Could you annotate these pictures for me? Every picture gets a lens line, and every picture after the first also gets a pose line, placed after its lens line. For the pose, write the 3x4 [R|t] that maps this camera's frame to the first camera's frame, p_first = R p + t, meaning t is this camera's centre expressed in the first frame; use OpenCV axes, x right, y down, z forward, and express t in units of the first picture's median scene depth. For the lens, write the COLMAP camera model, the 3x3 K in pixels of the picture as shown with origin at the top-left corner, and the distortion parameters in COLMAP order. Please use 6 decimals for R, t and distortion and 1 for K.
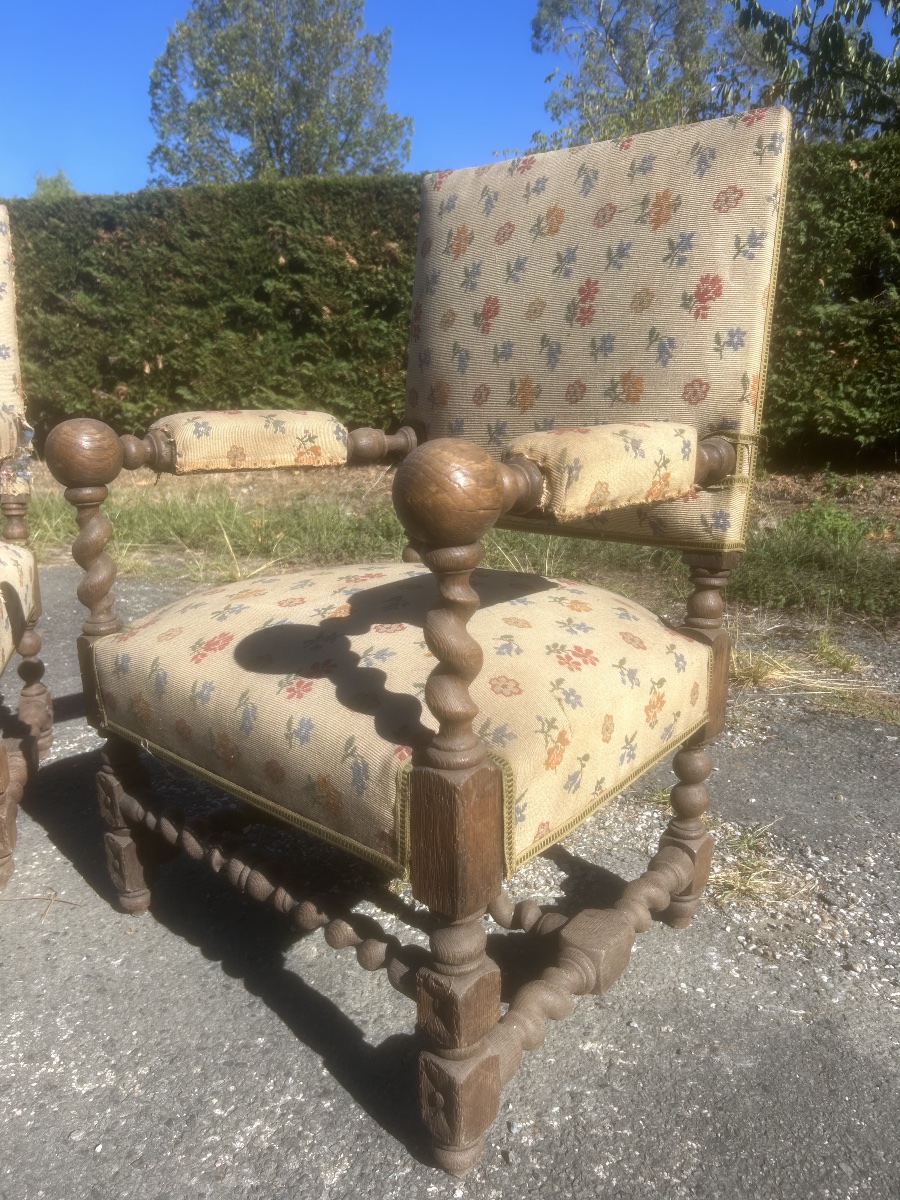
lens RADIAL K [[916.3, 0, 458.7], [0, 916.3, 596.7], [0, 0, 1]] dist [0.049722, -0.062741]
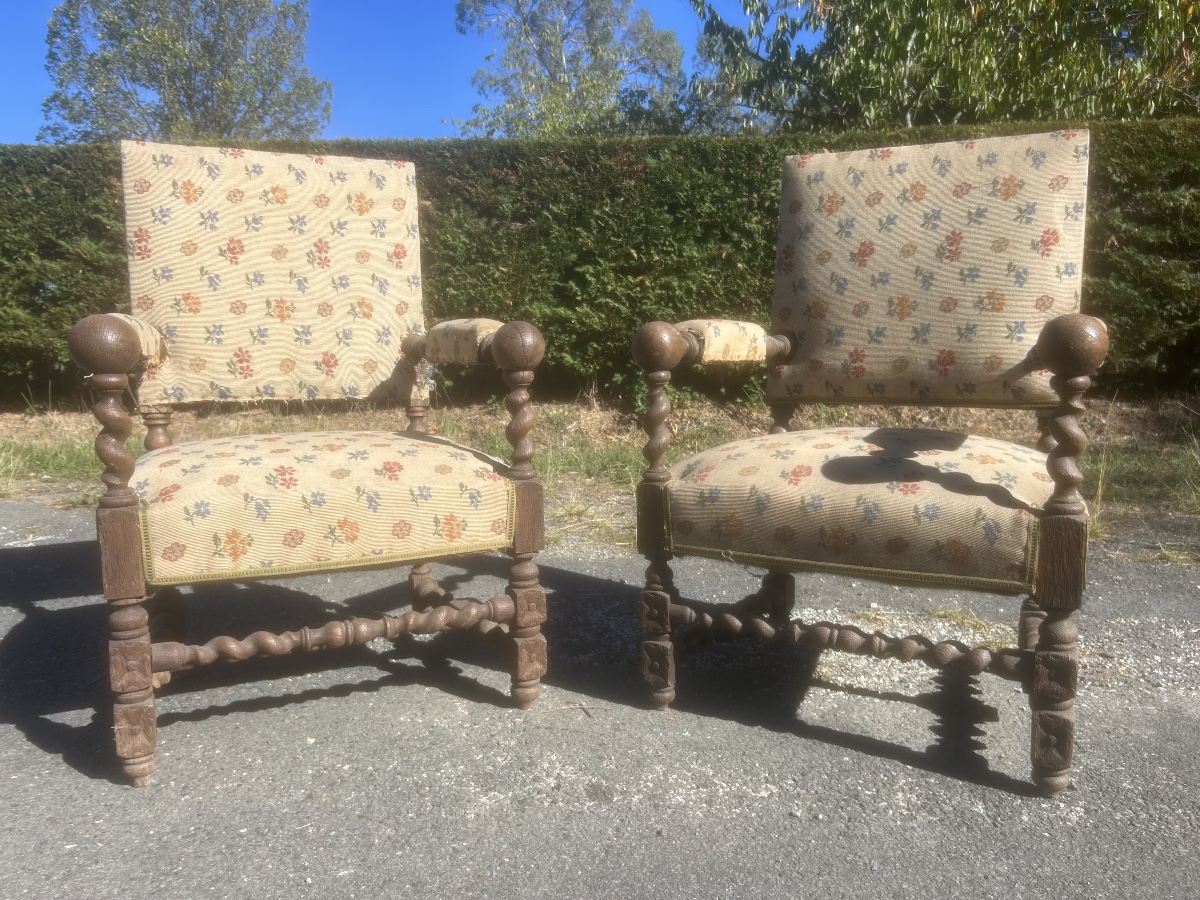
lens RADIAL K [[916.3, 0, 593.8], [0, 916.3, 448.9], [0, 0, 1]] dist [0.049722, -0.062741]
pose [[0.970006, -0.031656, 0.241012, -0.152370], [0.057562, 0.993198, -0.101218, 0.023509], [-0.236168, 0.112056, 0.965230, -0.049972]]
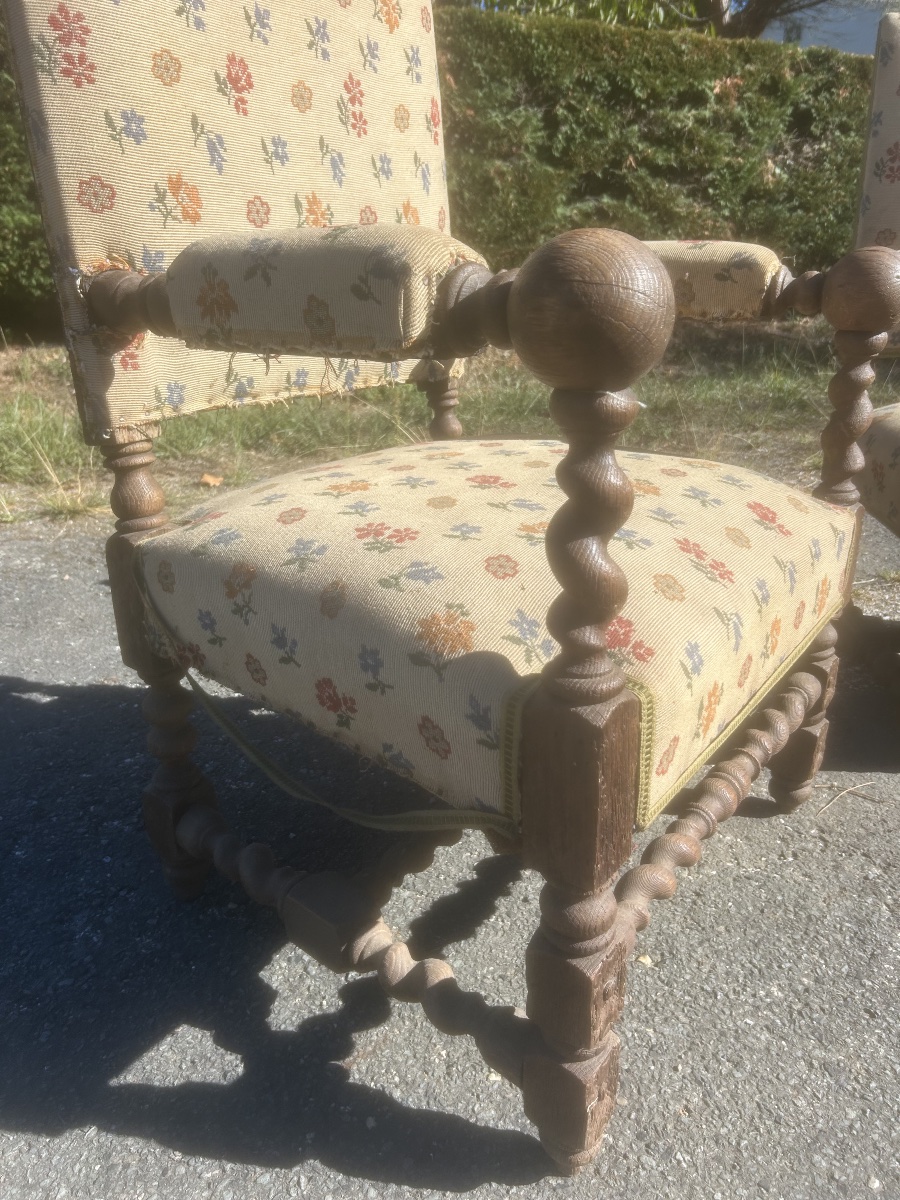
lens RADIAL K [[916.3, 0, 444.9], [0, 916.3, 608.1], [0, 0, 1]] dist [0.049722, -0.062741]
pose [[0.732225, -0.239072, 0.637724, -0.277023], [0.150221, 0.969997, 0.191154, -0.019992], [-0.664290, -0.044168, 0.746169, 0.123609]]
